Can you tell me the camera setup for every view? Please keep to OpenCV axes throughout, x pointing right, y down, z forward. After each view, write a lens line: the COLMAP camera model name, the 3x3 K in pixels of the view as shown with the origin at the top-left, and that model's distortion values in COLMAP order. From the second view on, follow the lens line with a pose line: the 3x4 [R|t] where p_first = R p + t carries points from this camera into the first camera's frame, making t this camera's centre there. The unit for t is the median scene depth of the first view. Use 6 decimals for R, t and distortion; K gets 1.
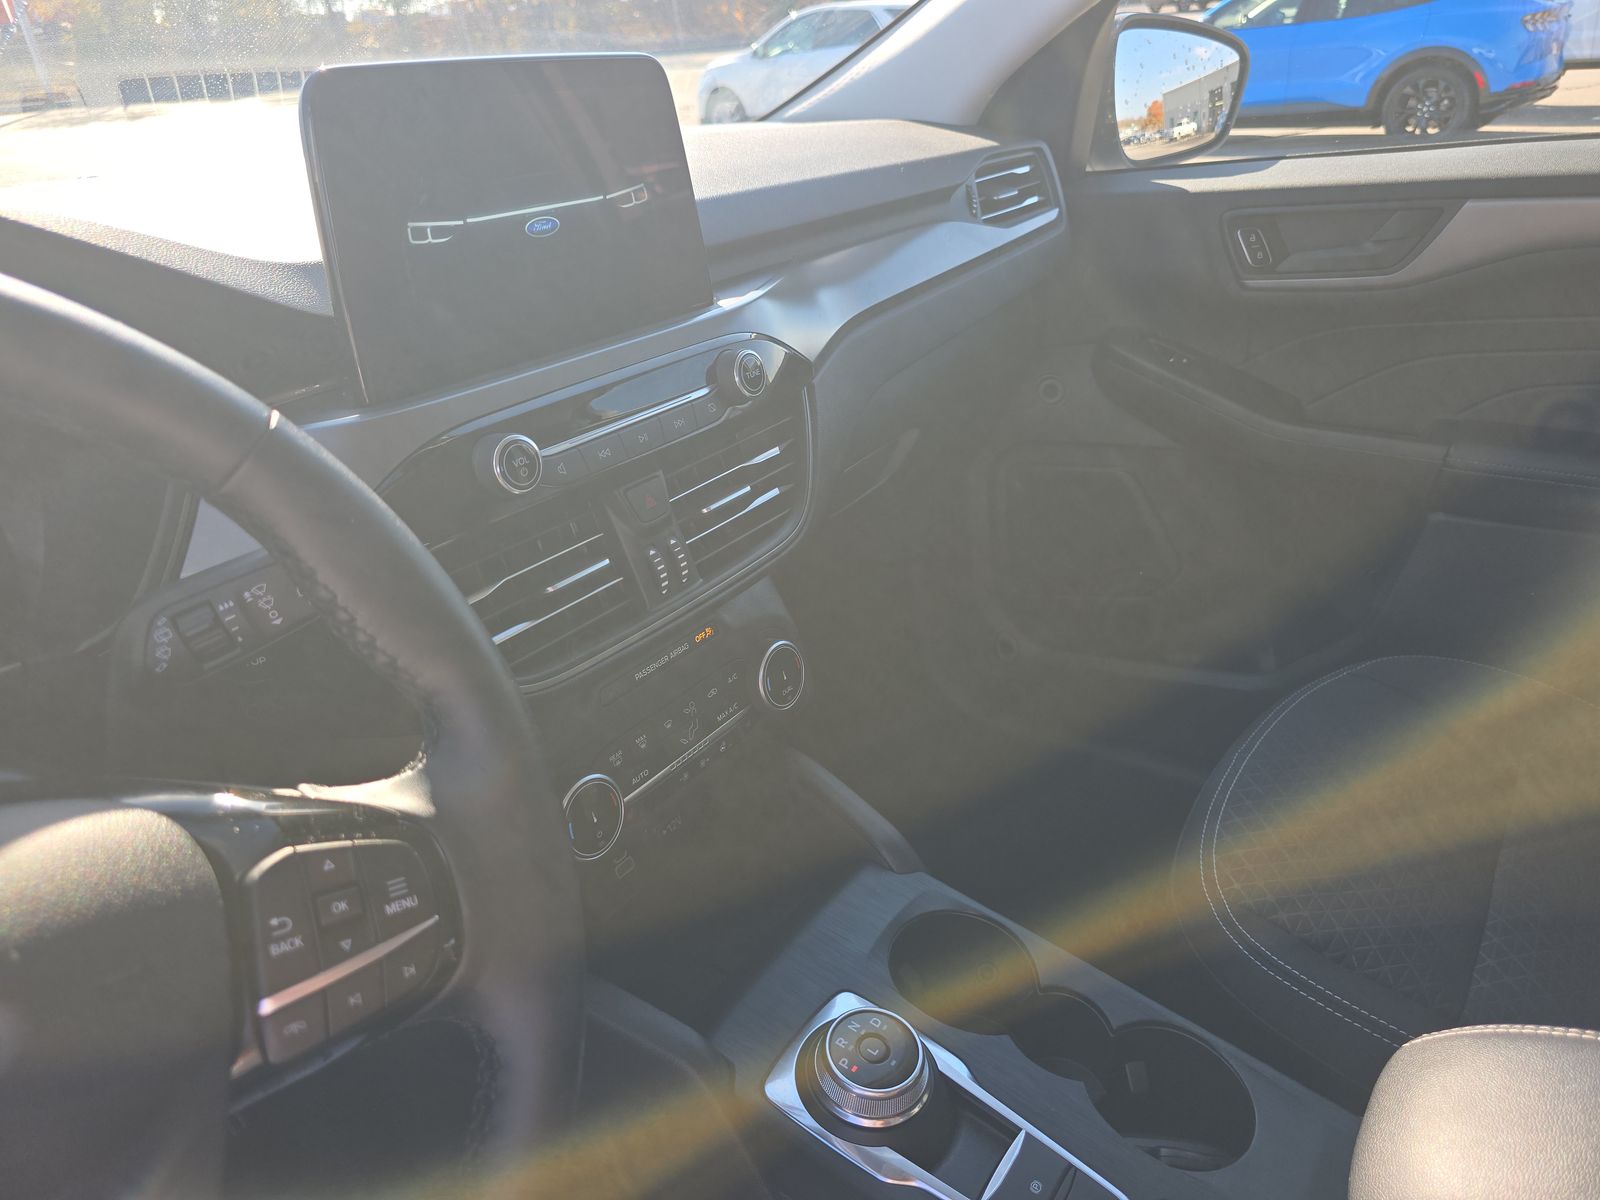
lens RADIAL K [[1108.6, 0, 802.8], [0, 1108.6, 643.4], [0, 0, 1]] dist [-0.000881, -0.001928]
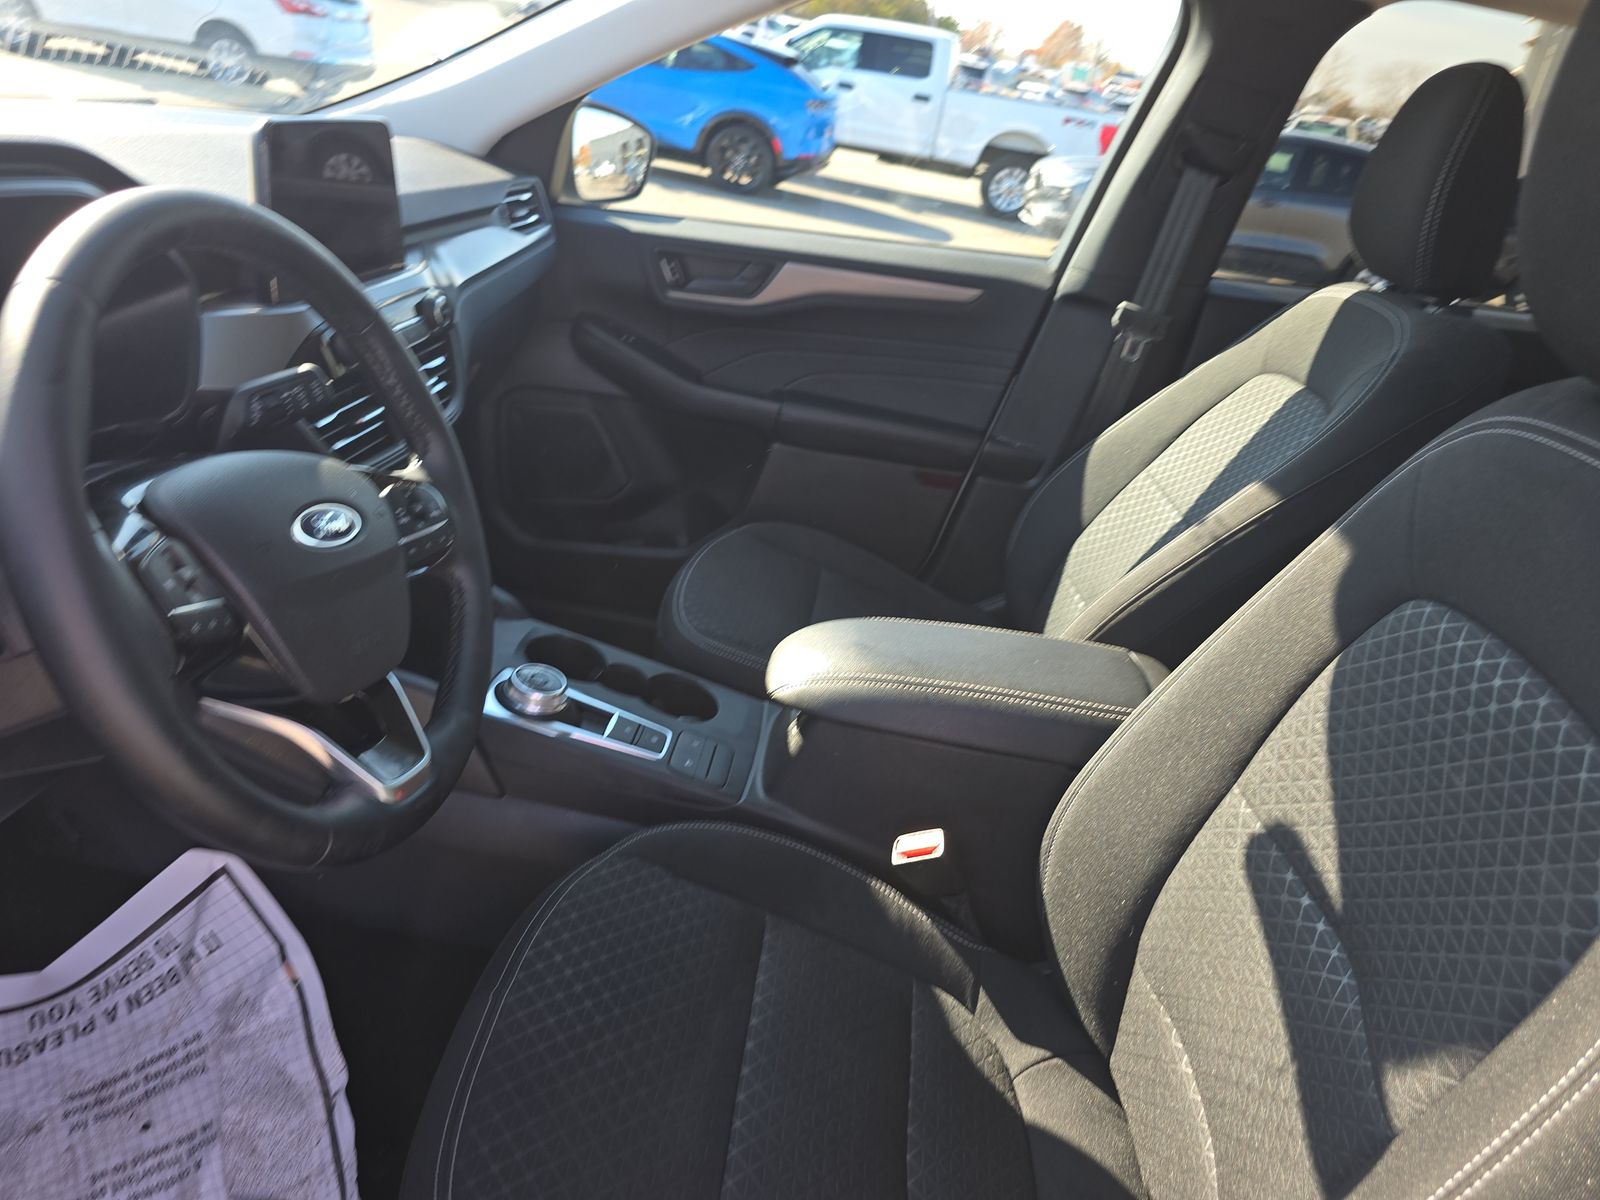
lens RADIAL K [[1048.1, 0, 800.0], [0, 1048.1, 600.0], [0, 0, 1]] dist [0.037031, -0.030102]
pose [[0.847617, -0.023773, 0.530076, -0.244956], [0.028895, 0.999582, -0.001375, 0.119927], [-0.529822, 0.016482, 0.847949, -0.365597]]
